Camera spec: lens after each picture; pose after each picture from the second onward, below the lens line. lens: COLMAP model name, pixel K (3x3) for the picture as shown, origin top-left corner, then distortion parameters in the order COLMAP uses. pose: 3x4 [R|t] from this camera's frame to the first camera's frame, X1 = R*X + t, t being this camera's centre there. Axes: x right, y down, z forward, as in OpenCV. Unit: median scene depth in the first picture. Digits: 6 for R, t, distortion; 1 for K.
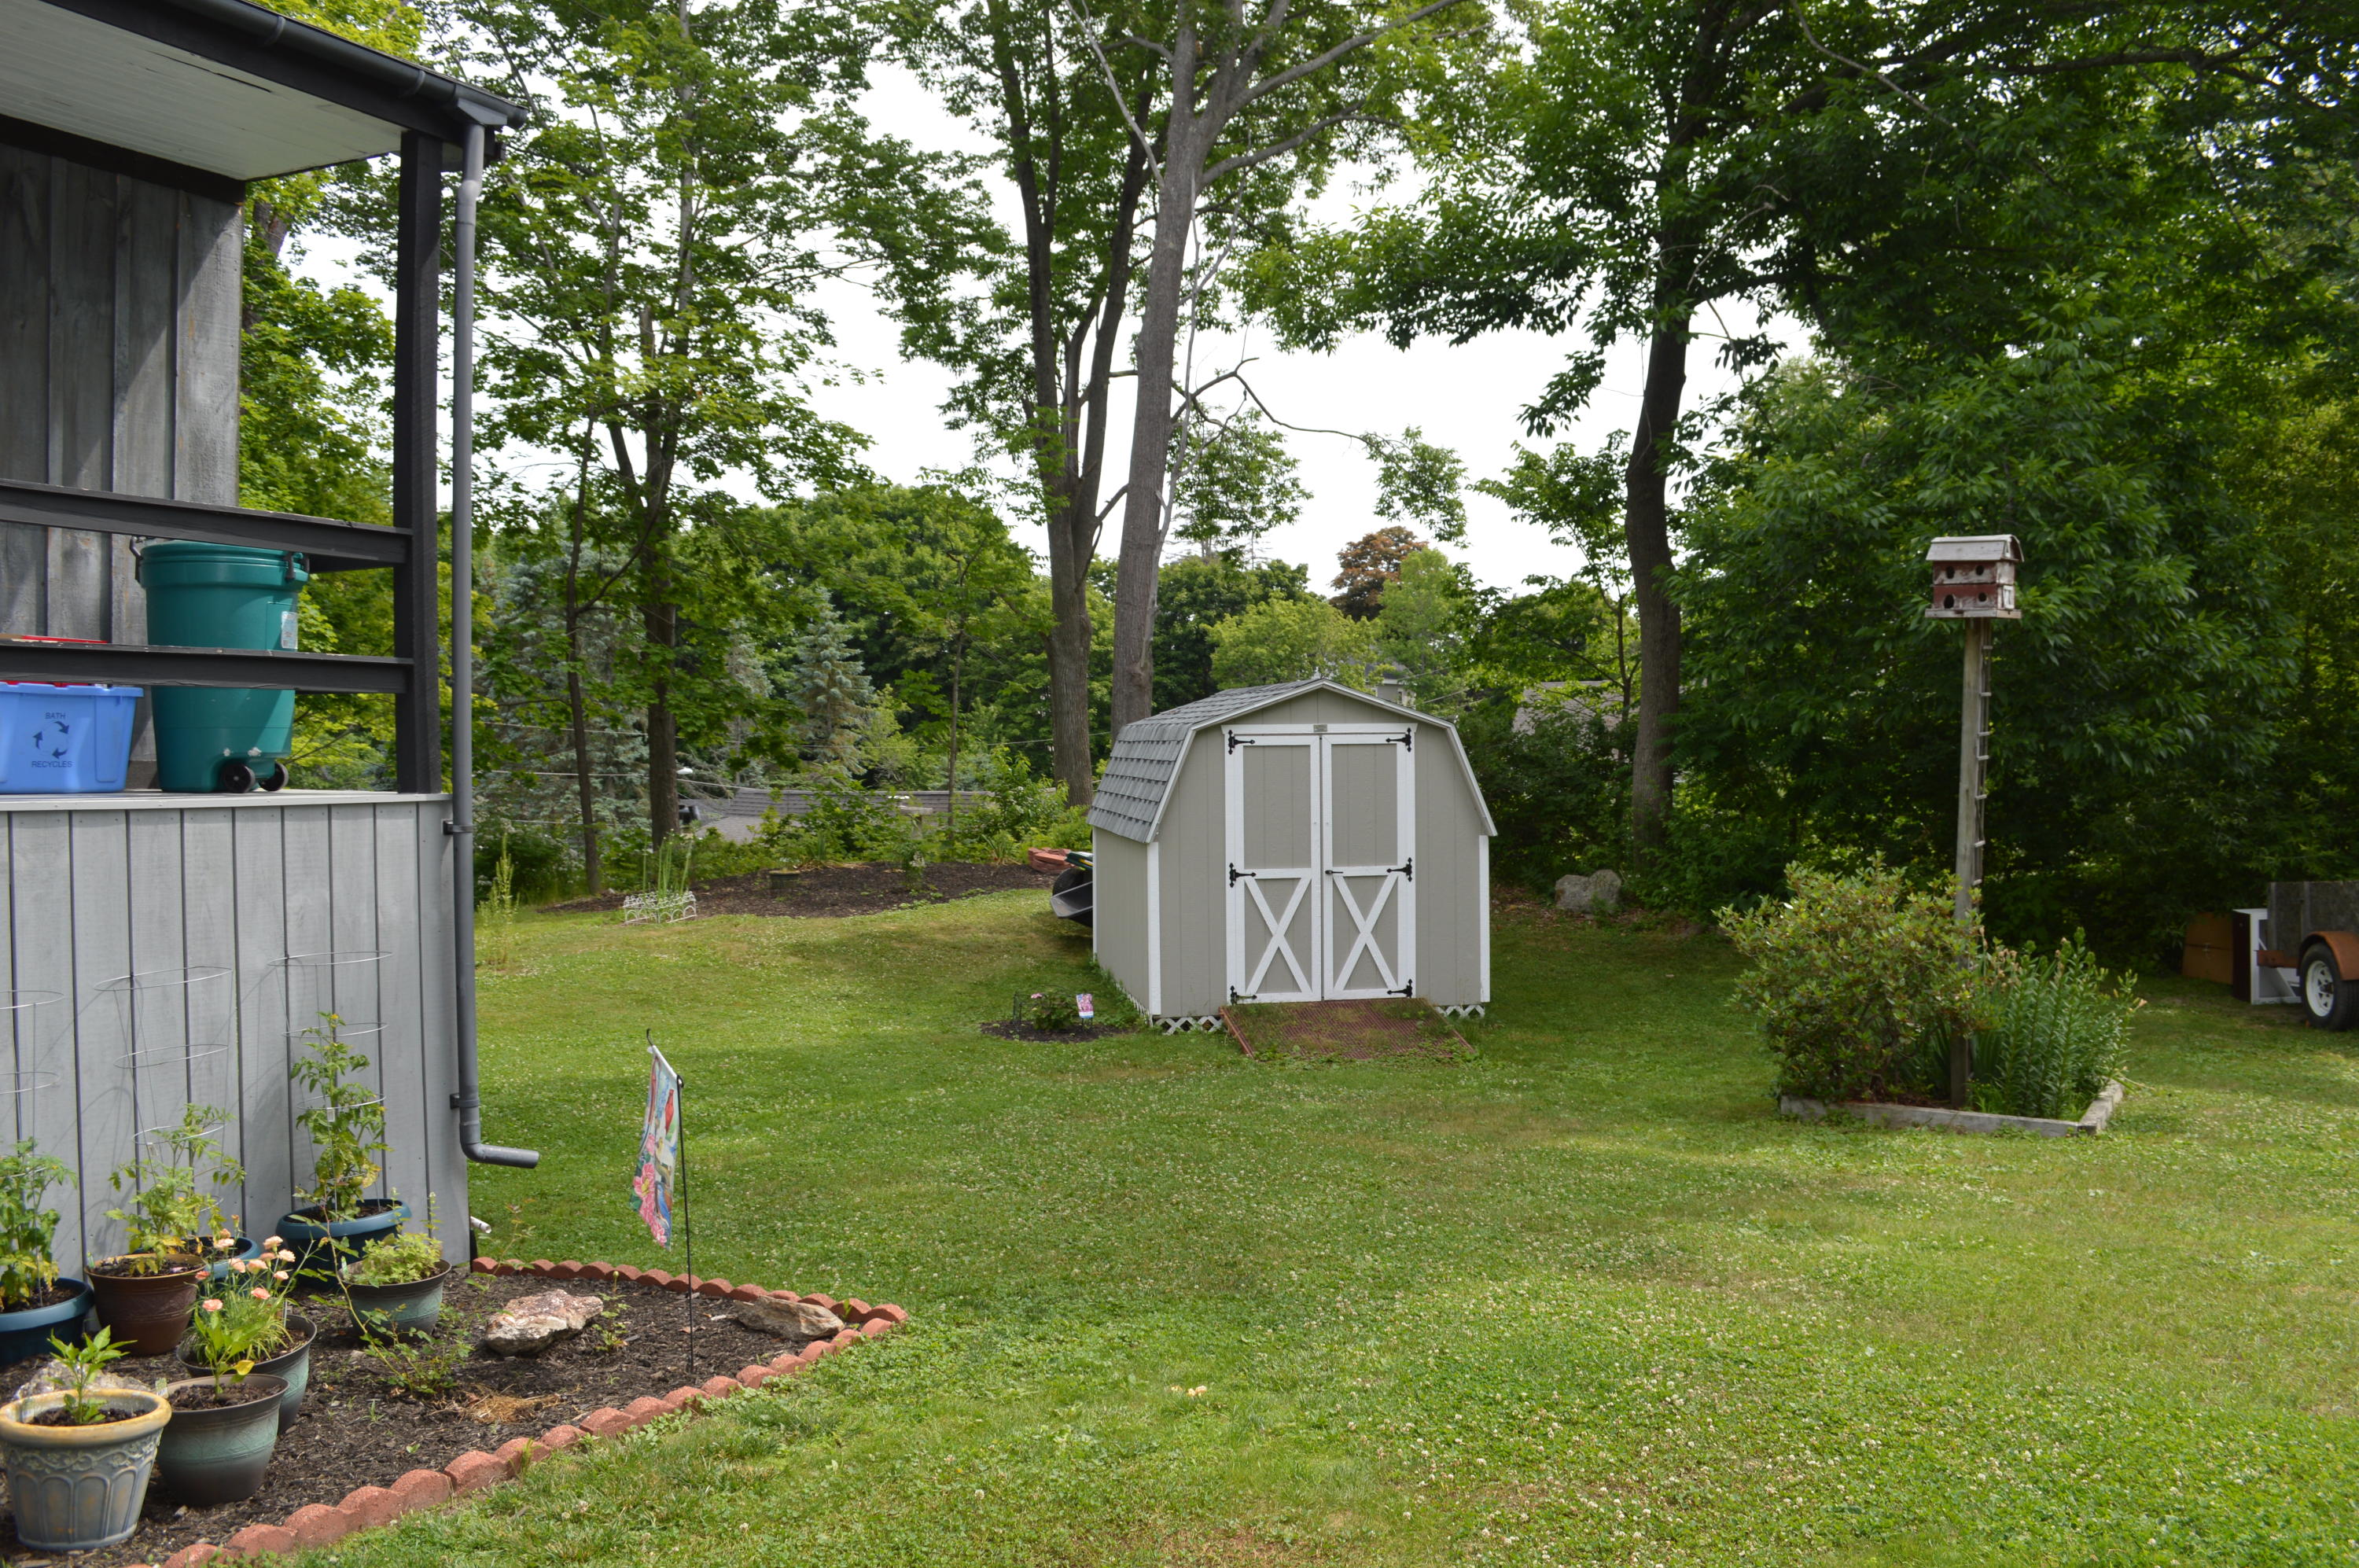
lens RADIAL K [[1928.7, 0, 1193.8], [0, 1928.7, 787.1], [0, 0, 1]] dist [-0.067239, 0.015316]
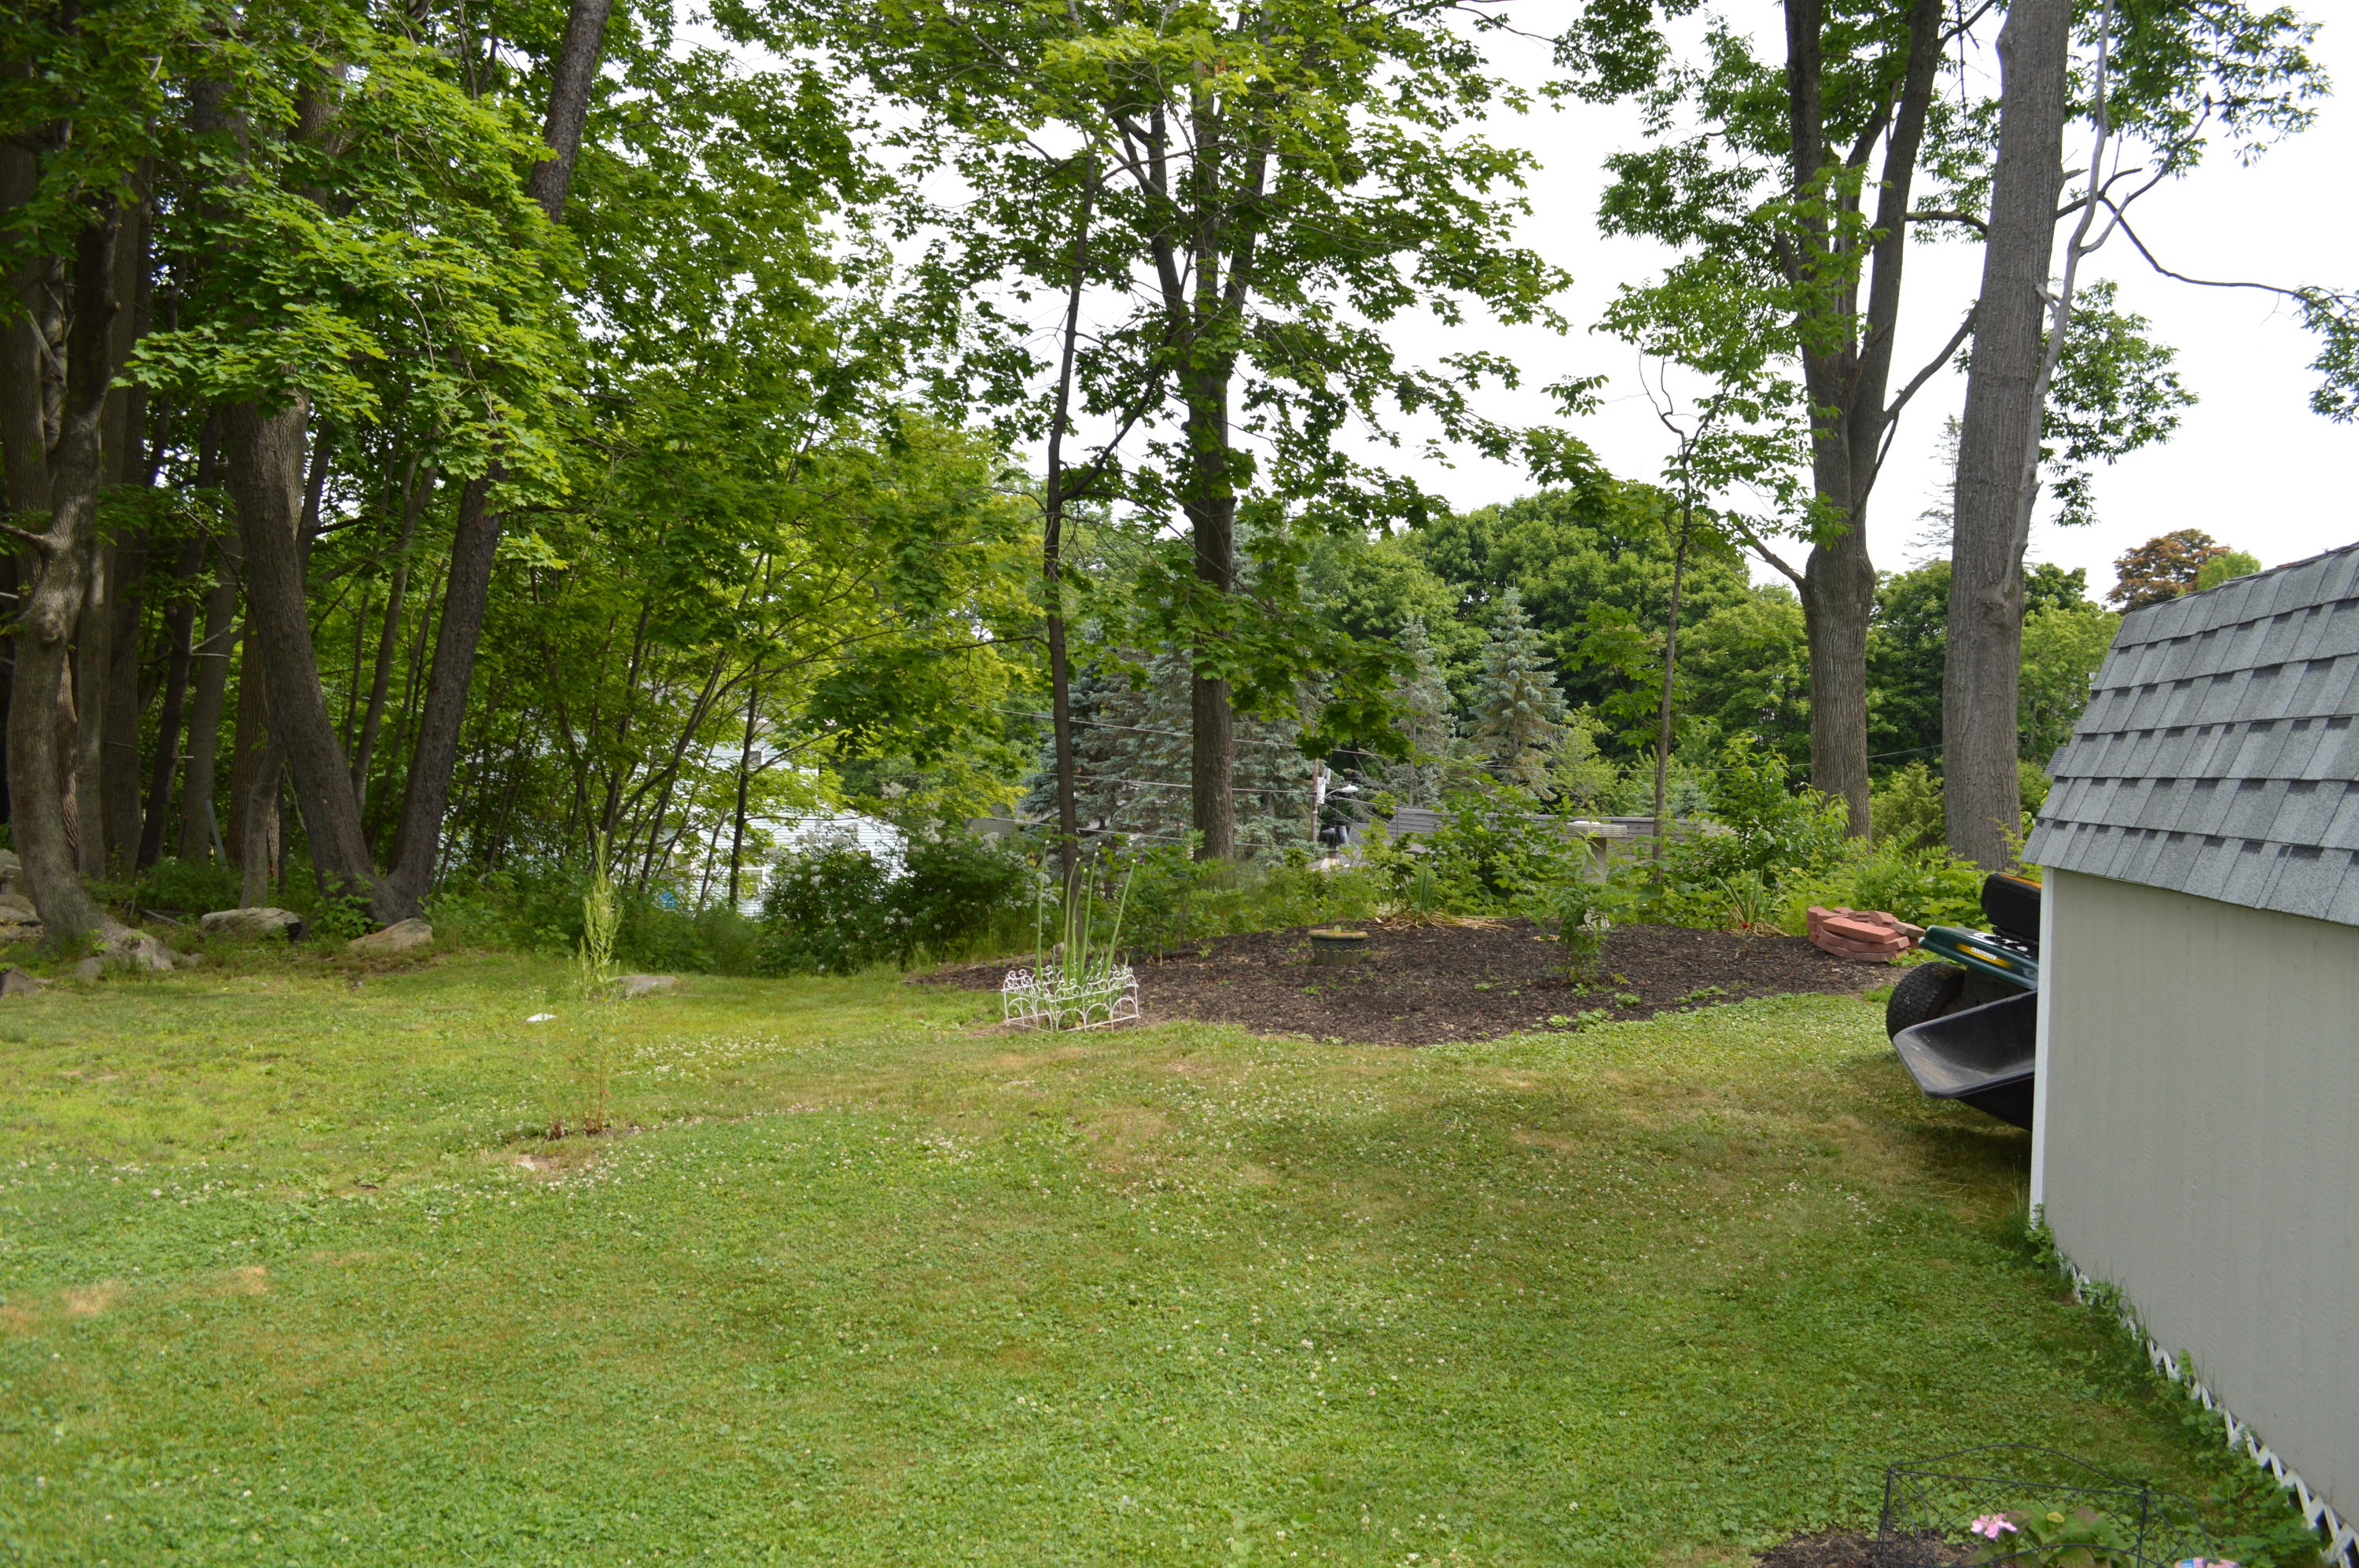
lens RADIAL K [[1928.7, 0, 1192.0], [0, 1928.7, 772.6], [0, 0, 1]] dist [-0.067239, 0.015316]
pose [[0.935232, 0.023053, -0.353285, -0.032268], [-0.031786, 0.999315, -0.018934, 0.005685], [0.352607, 0.028937, 0.935324, 0.245645]]
